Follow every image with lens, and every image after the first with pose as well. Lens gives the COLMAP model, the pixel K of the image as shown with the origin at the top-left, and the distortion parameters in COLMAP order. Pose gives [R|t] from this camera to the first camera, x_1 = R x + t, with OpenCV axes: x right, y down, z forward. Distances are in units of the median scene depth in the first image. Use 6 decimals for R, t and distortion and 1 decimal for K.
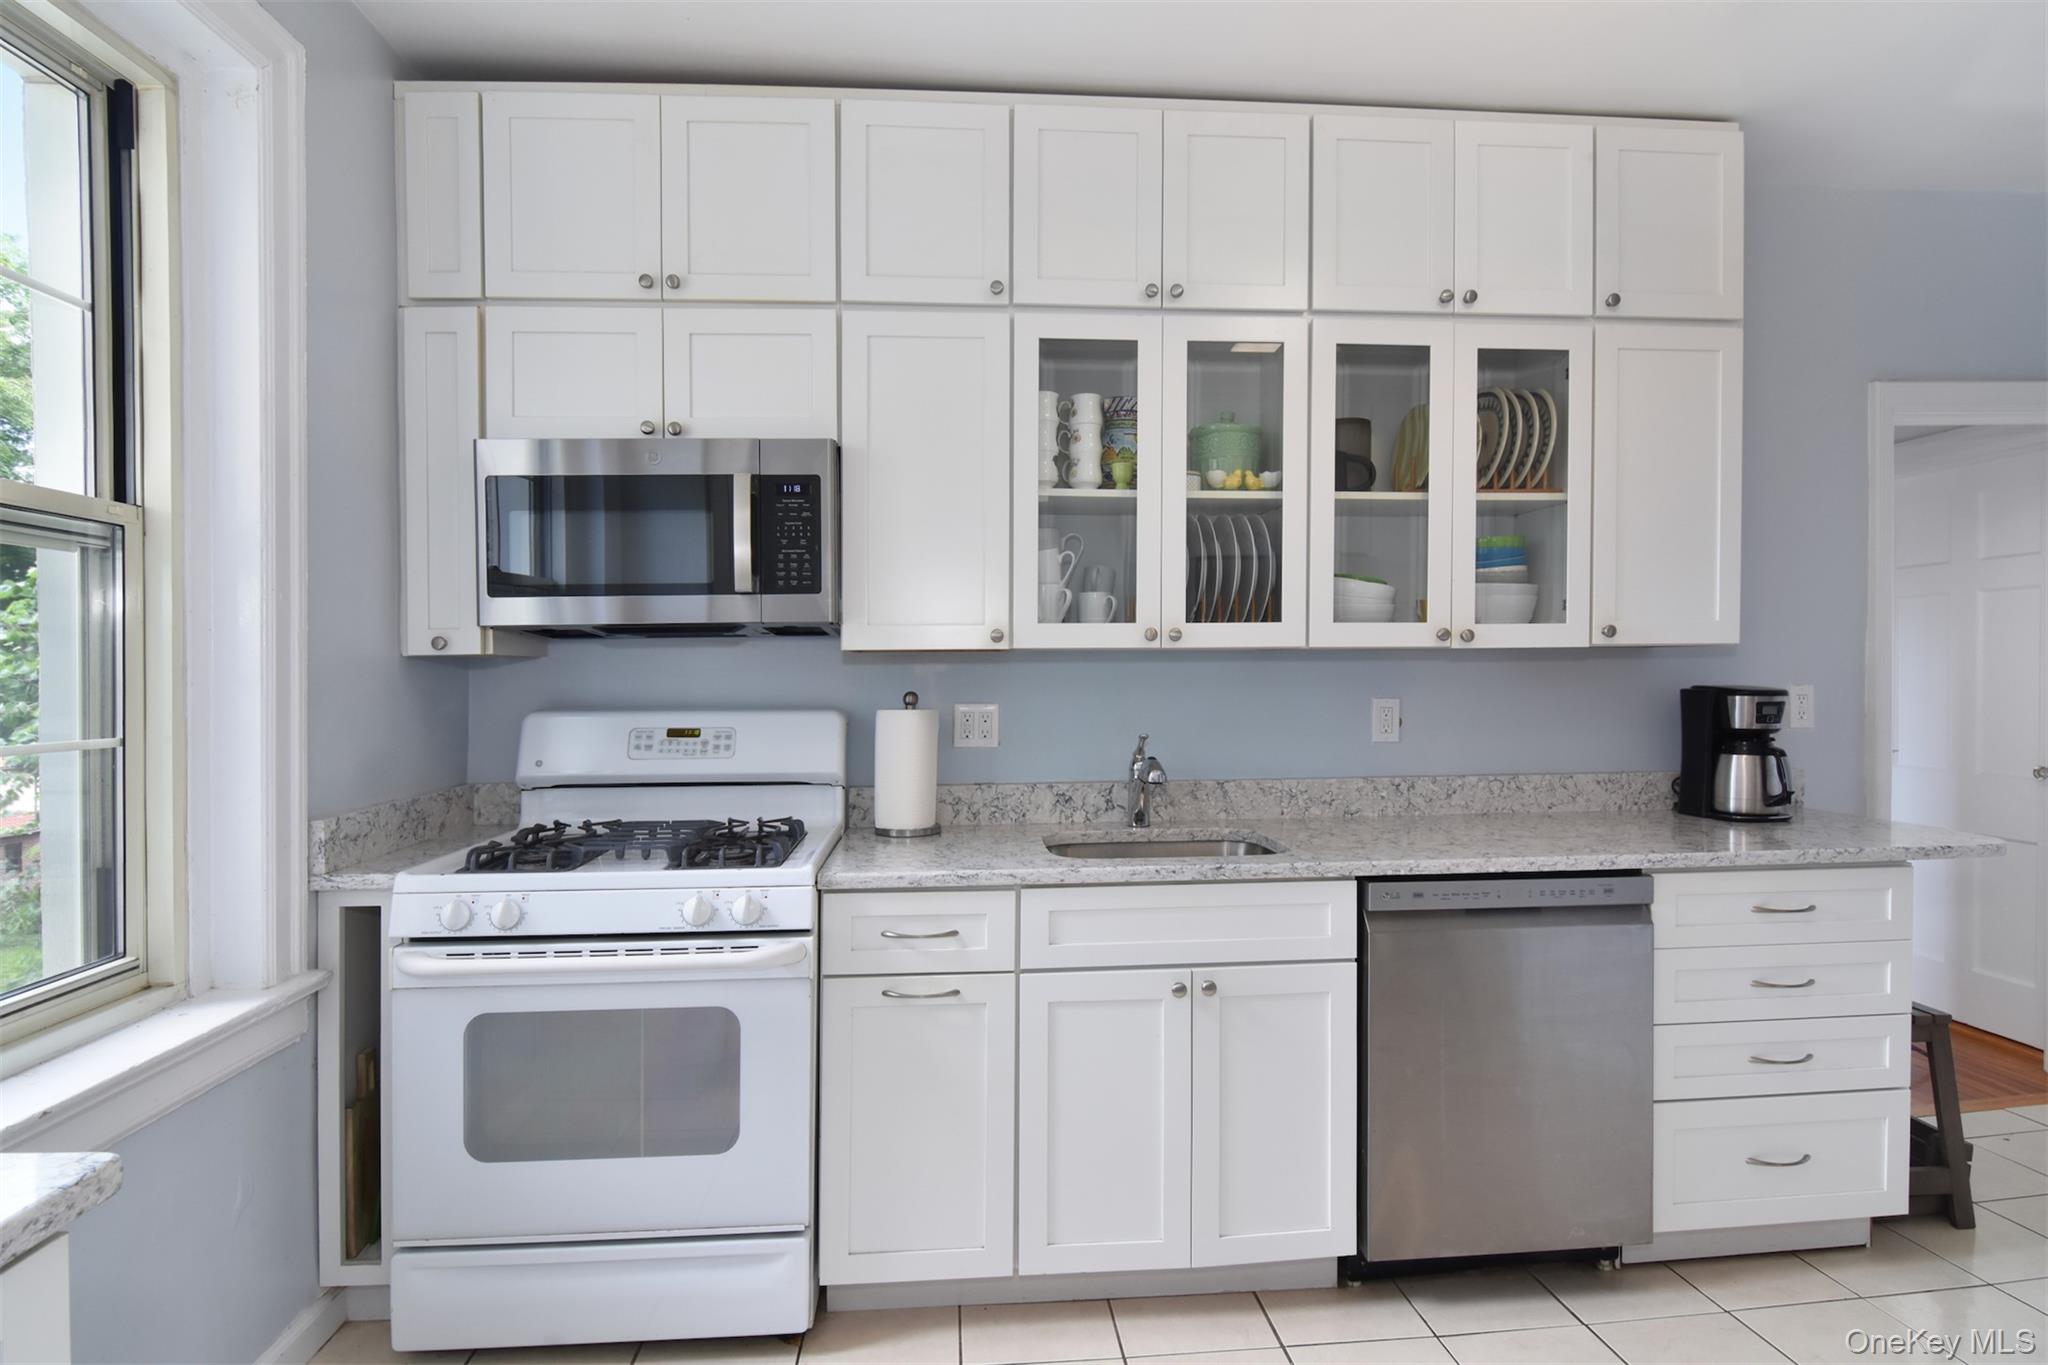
lens RADIAL K [[1015.9, 0, 1021.5], [0, 1015.9, 678.3], [0, 0, 1]] dist [-0.006422, -0.004464]
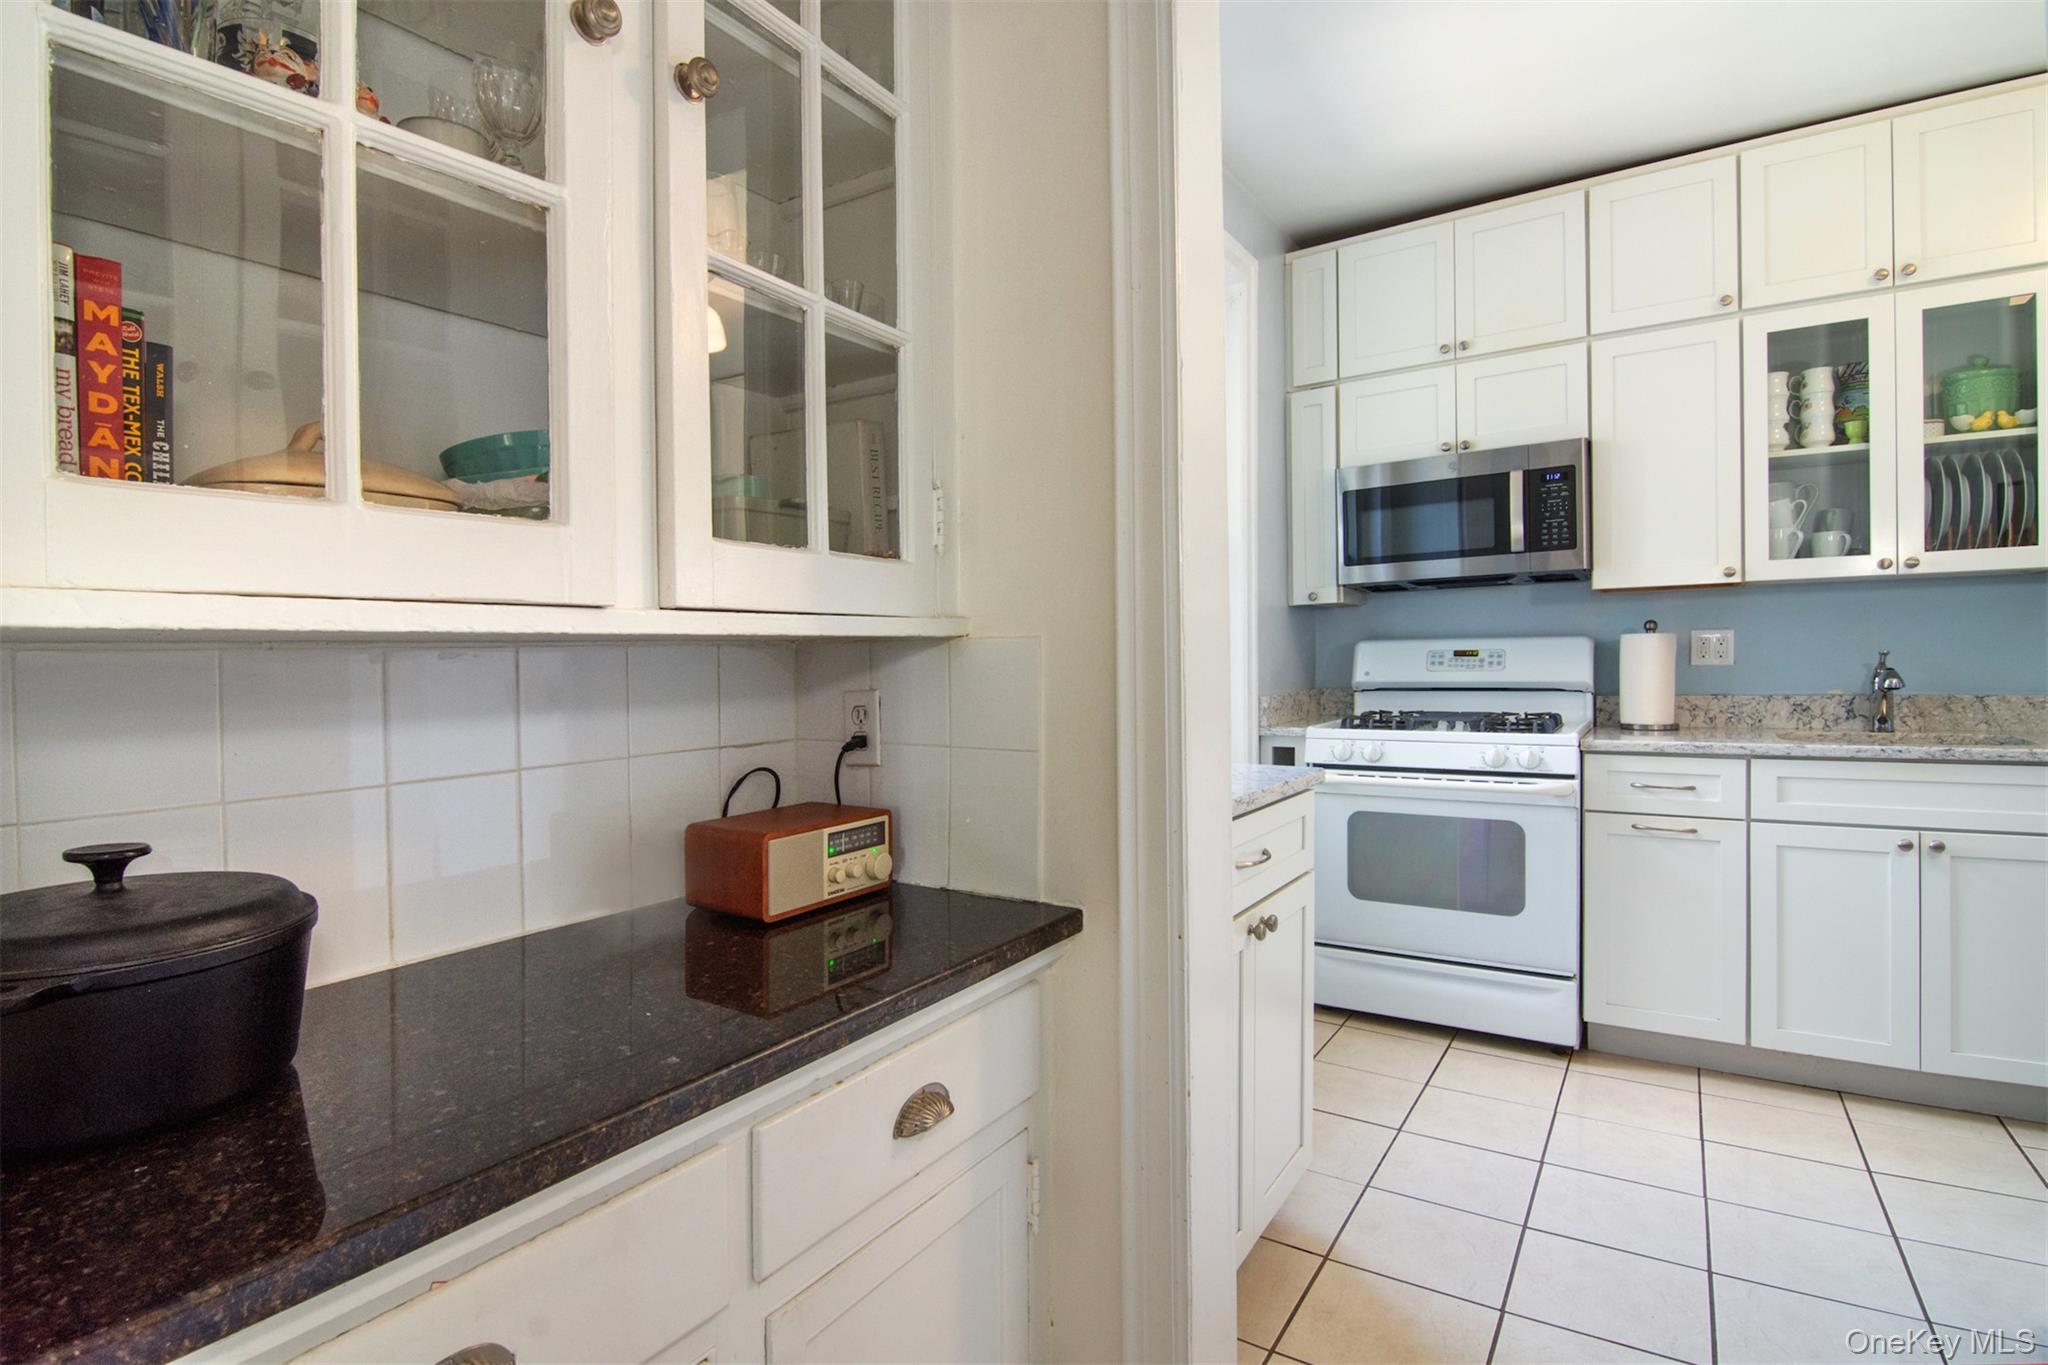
lens RADIAL K [[1015.9, 0, 1020.5], [0, 1015.9, 658.7], [0, 0, 1]] dist [-0.006422, -0.004464]
pose [[0.793119, -0.007259, -0.609023, 0.042773], [0.011216, 0.999933, 0.002688, 0.054550], [0.608963, -0.008963, 0.793148, -0.560542]]
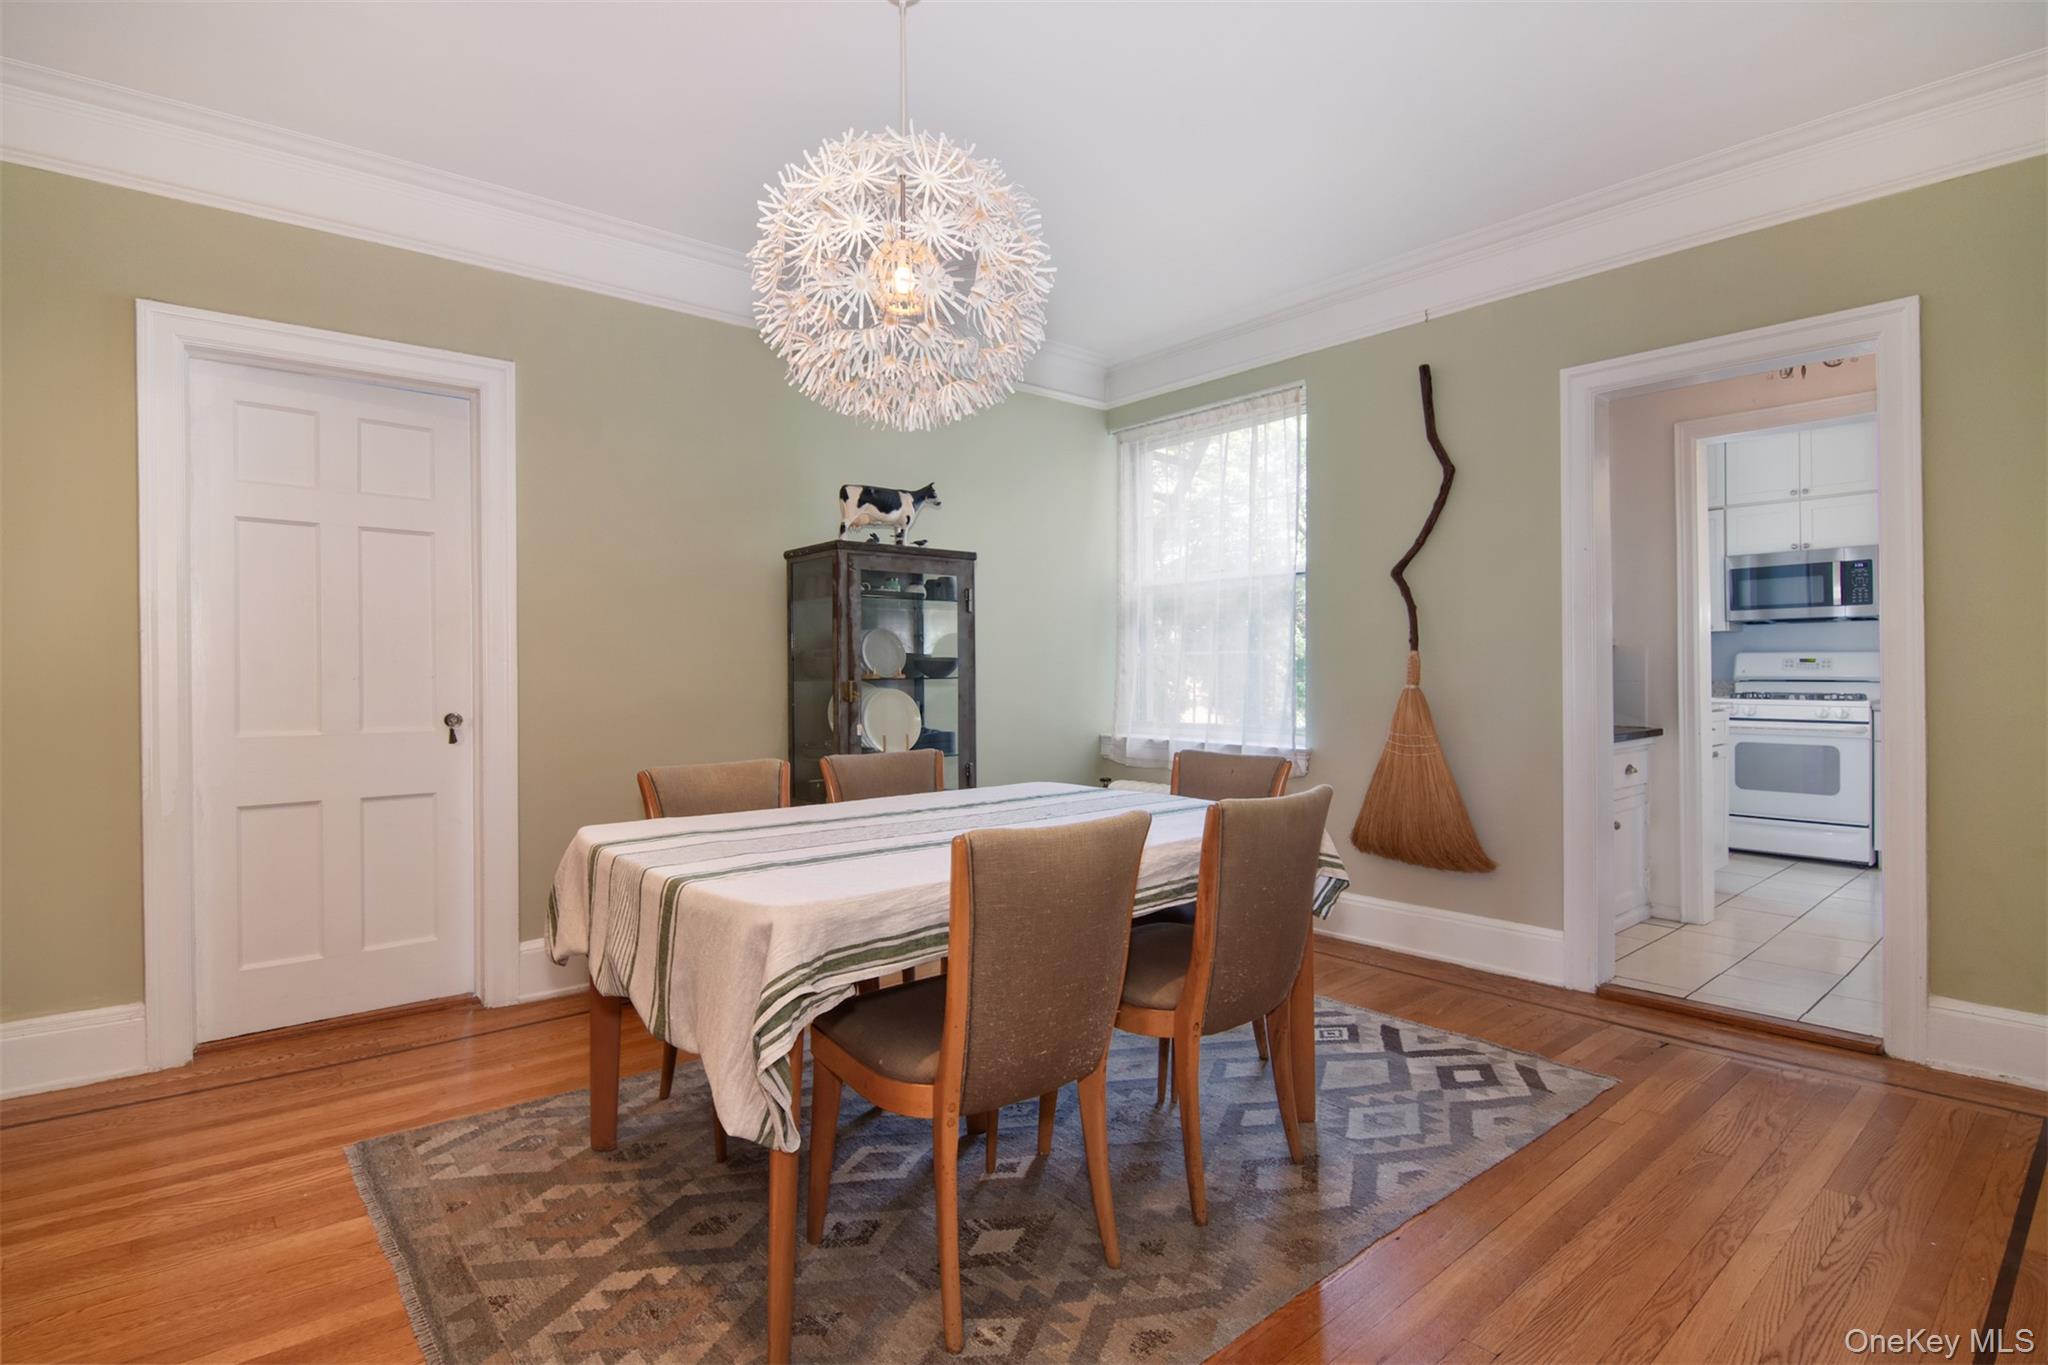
lens RADIAL K [[1015.9, 0, 1025.7], [0, 1015.9, 661.3], [0, 0, 1]] dist [-0.006422, -0.004464]
pose [[0.609348, -0.013160, -0.792794, 0.510736], [0.002423, 0.999888, -0.014735, 0.094409], [0.792899, 0.007058, 0.609312, -2.229834]]
